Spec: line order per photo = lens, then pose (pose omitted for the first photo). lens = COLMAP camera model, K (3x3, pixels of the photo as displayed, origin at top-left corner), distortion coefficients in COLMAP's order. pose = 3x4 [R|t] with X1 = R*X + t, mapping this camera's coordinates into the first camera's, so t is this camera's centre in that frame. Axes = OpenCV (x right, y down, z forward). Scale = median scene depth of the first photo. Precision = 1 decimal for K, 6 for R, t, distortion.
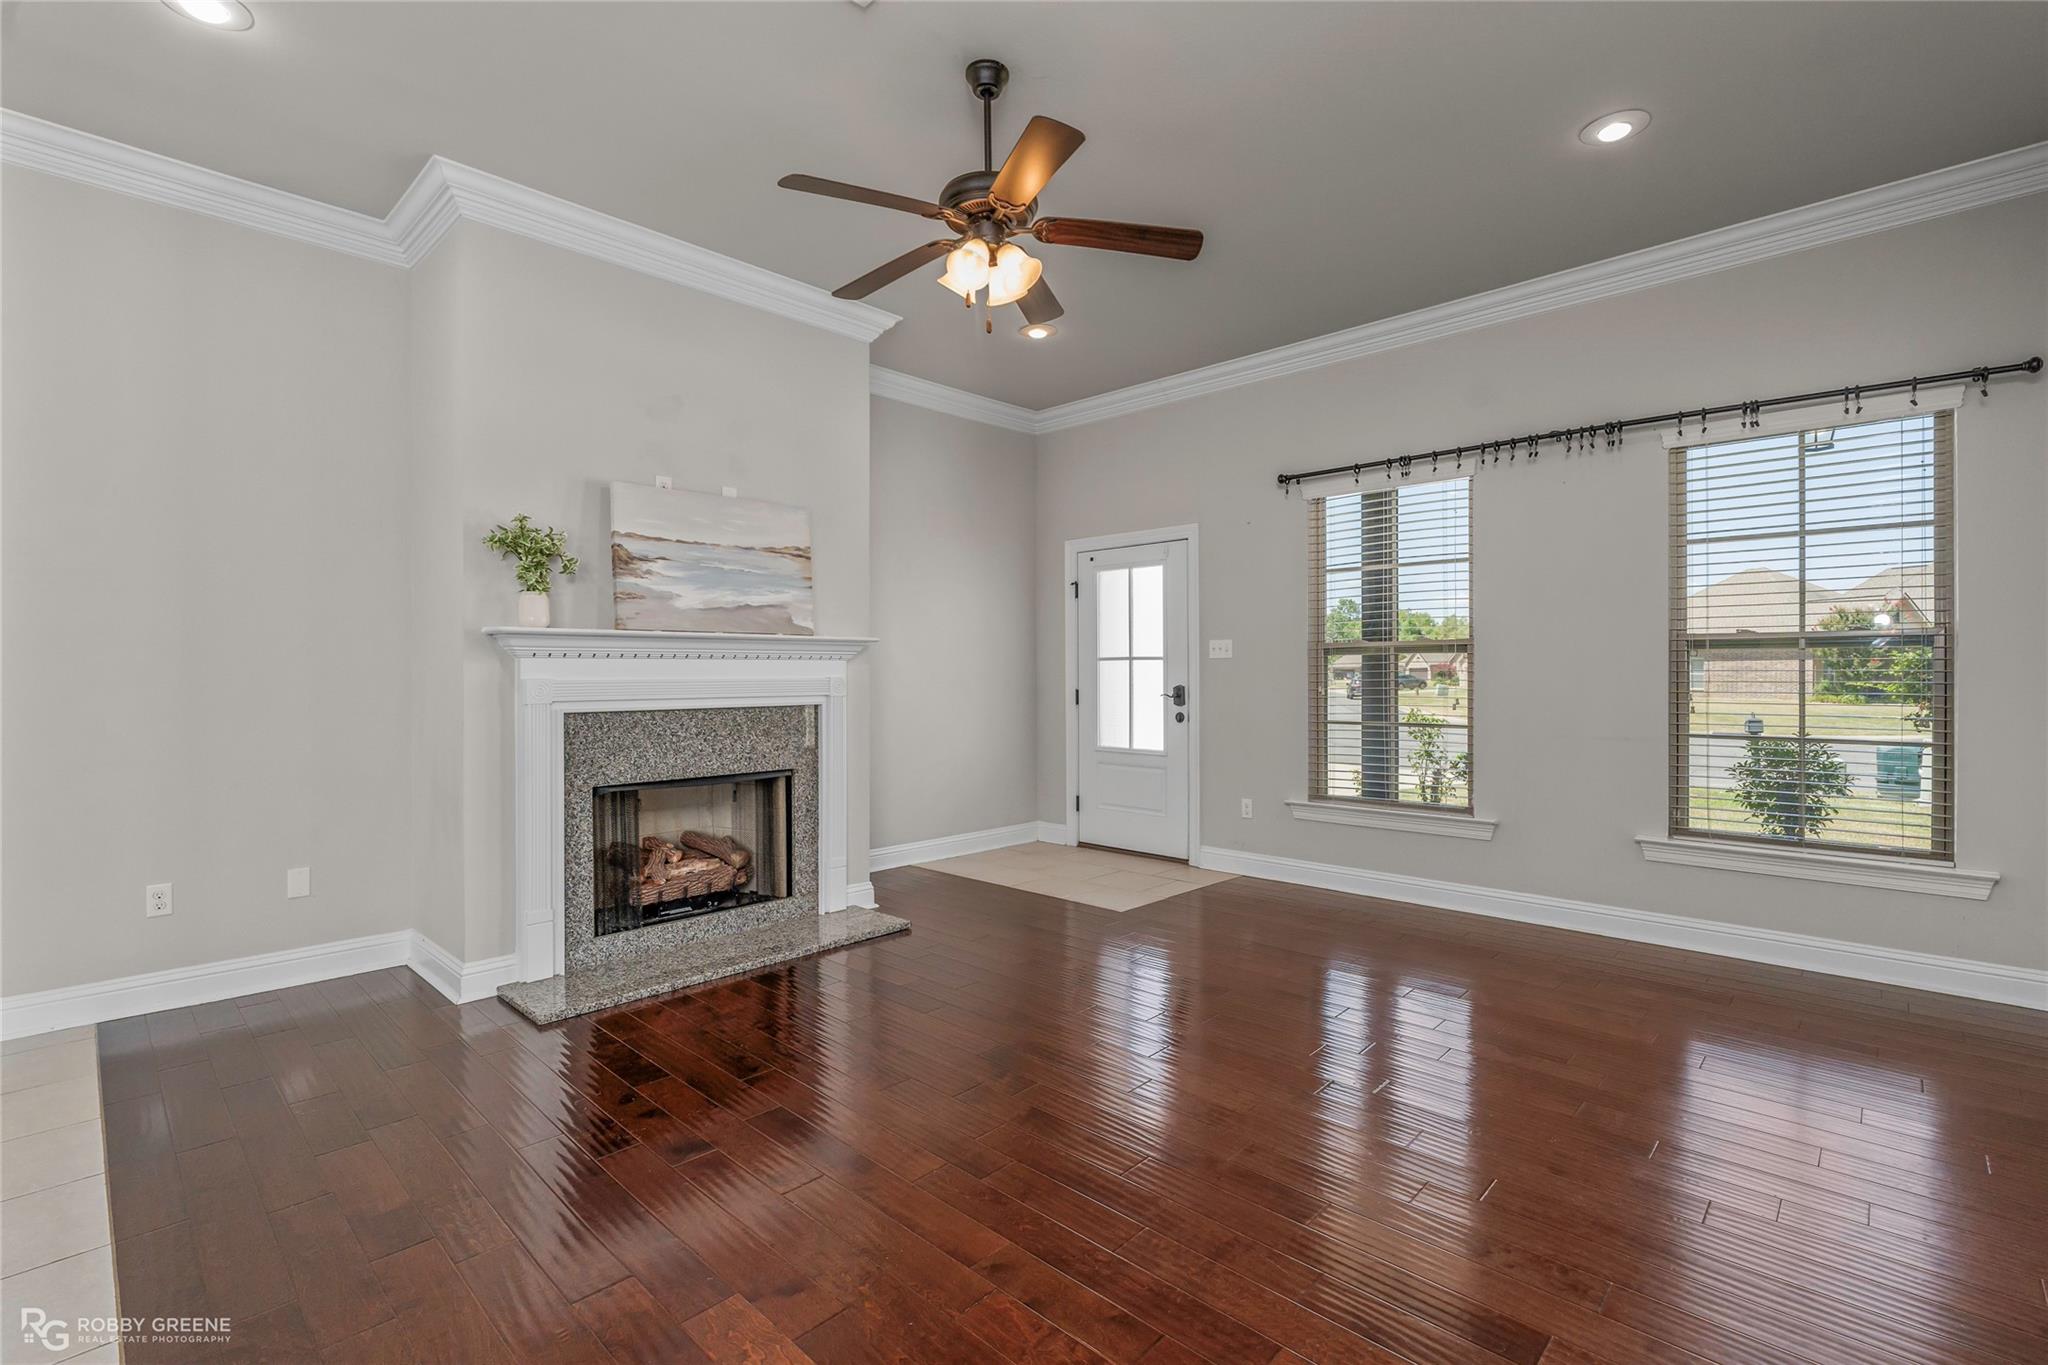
lens RADIAL K [[926.2, 0, 1027.4], [0, 926.2, 666.7], [0, 0, 1]] dist [0.000185, -0.000280]
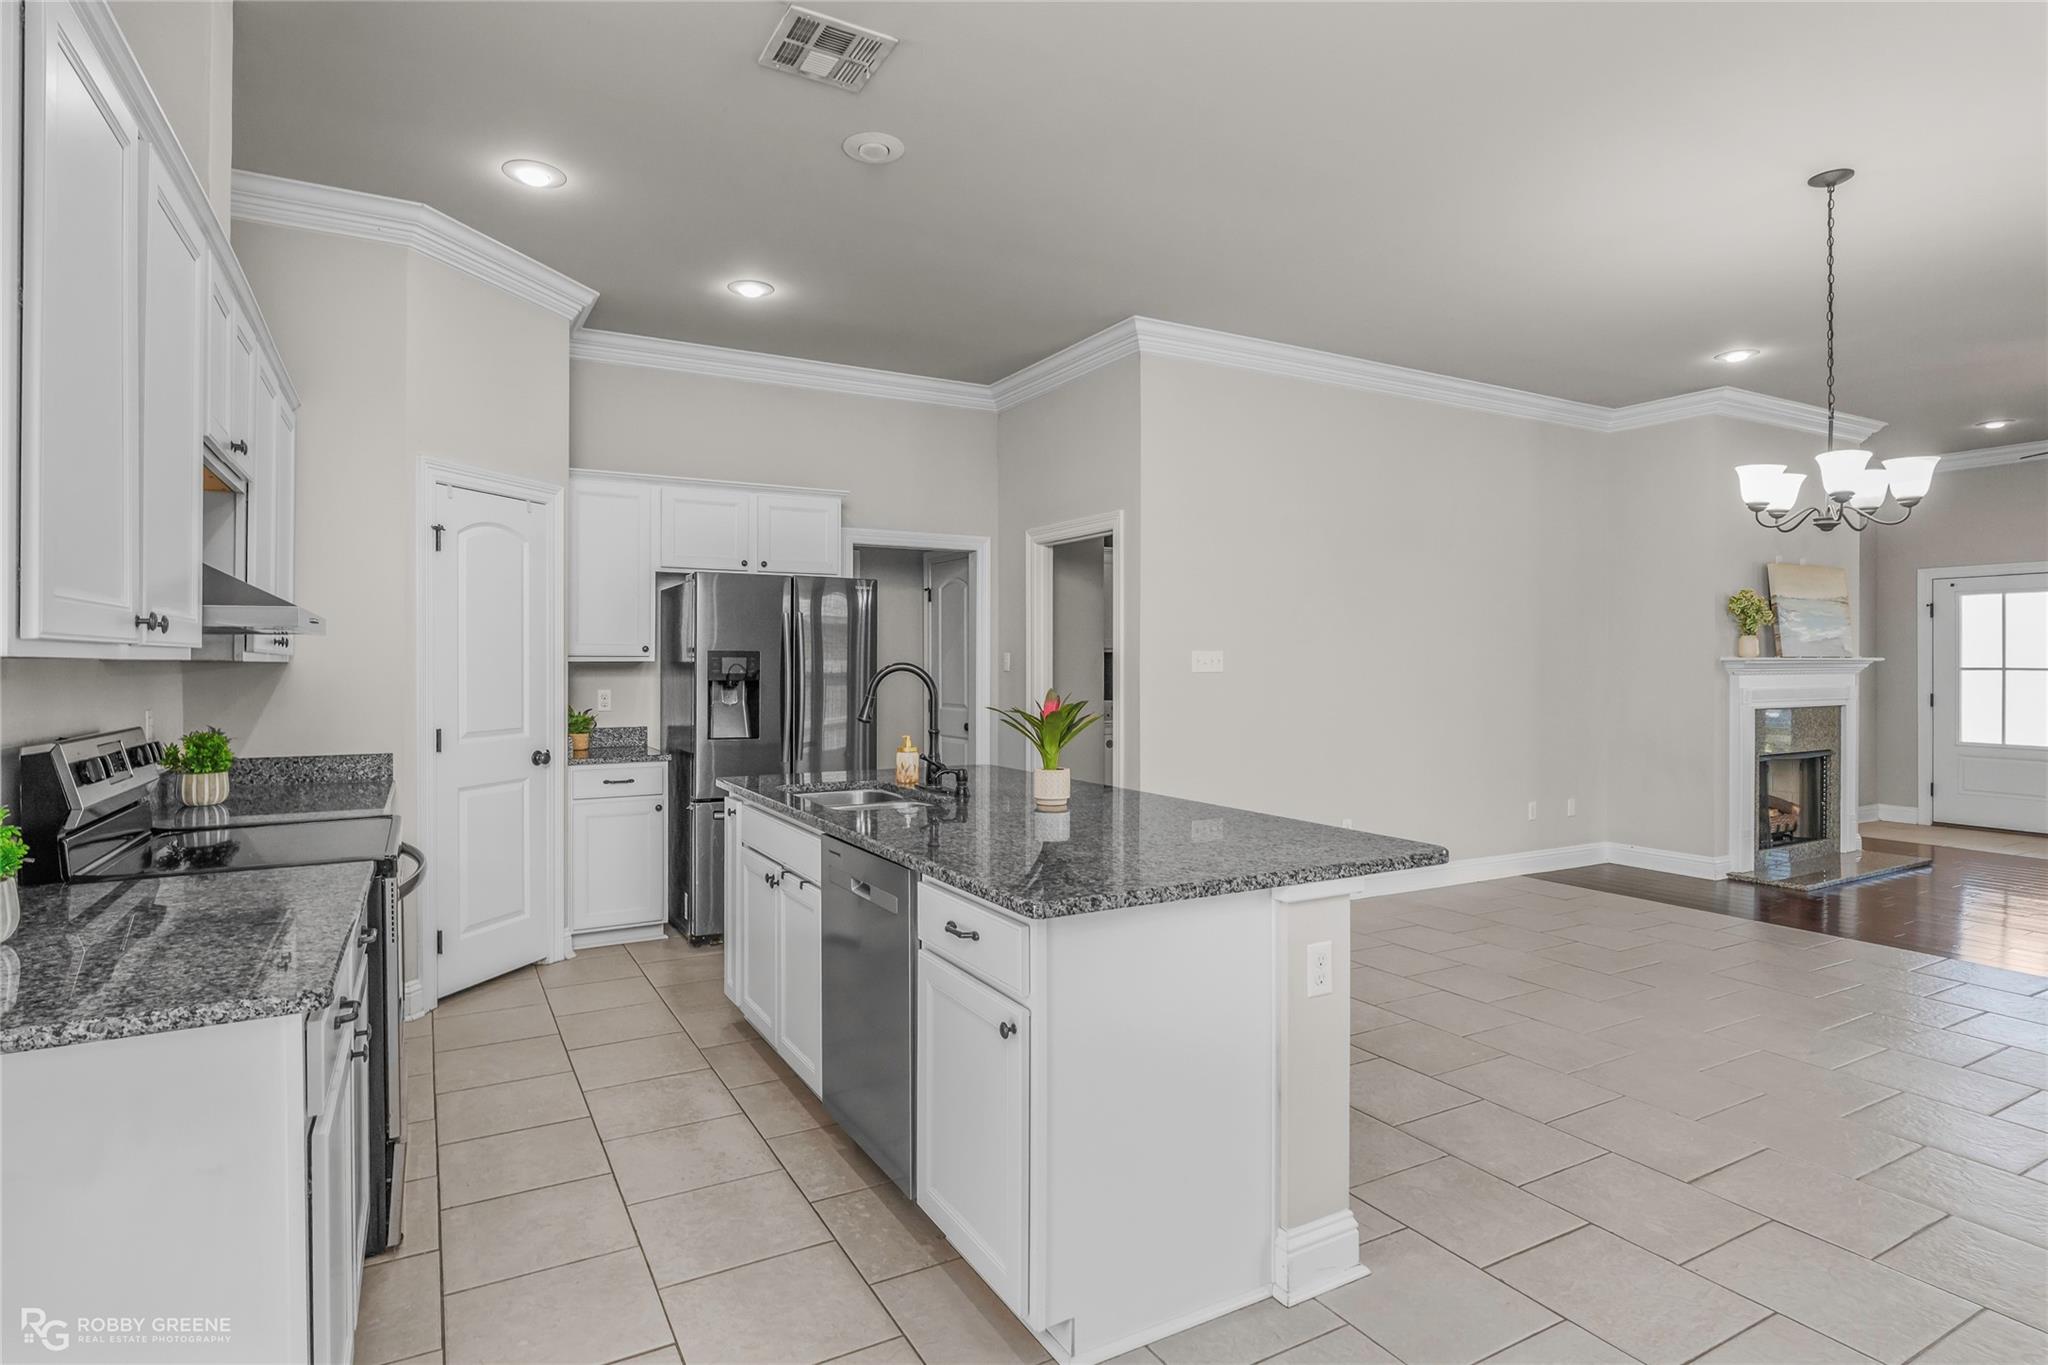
lens RADIAL K [[1049.9, 0, 1023.4], [0, 1049.9, 649.7], [0, 0, 1]] dist [0.000504, 0.000157]
pose [[0.958310, -0.000879, -0.285729, -0.714412], [-0.000108, 0.999994, -0.003438, -0.028783], [0.285731, 0.003326, 0.958304, -0.660999]]
